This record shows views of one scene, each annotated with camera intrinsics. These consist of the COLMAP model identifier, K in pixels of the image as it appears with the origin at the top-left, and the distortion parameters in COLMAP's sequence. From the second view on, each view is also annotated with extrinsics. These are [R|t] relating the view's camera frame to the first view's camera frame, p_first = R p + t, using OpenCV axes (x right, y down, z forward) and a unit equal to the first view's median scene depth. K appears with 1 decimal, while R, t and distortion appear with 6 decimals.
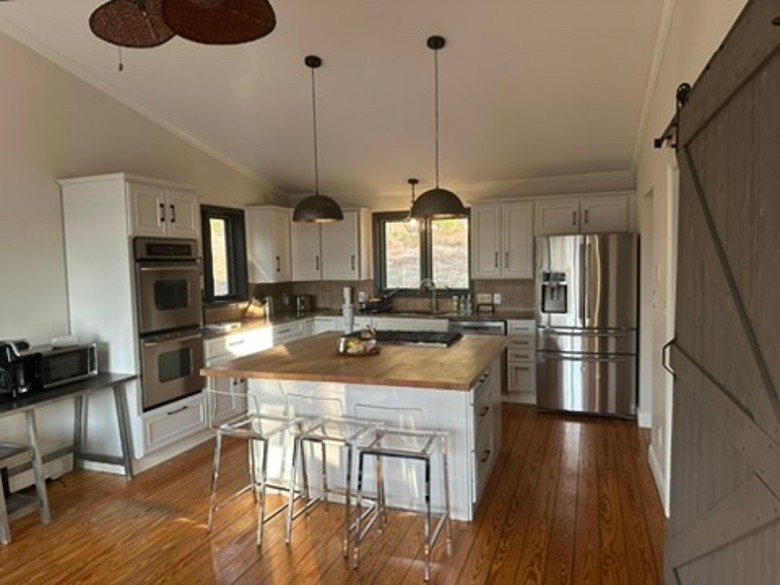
lens RADIAL K [[538.5, 0, 390.6], [0, 538.5, 294.8], [0, 0, 1]] dist [0.036167, -0.000005]
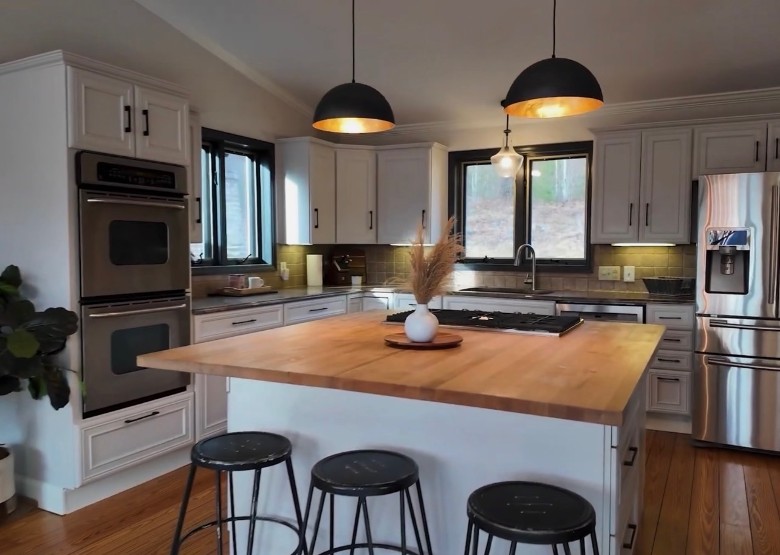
lens RADIAL K [[610.9, 0, 406.9], [0, 610.9, 273.3], [0, 0, 1]] dist [0.015125, 0.000050]
pose [[0.993230, 0.029163, -0.112446, 0.008317], [-0.030981, 0.999416, -0.014450, 0.030975], [0.111959, 0.017836, 0.993553, 0.236668]]
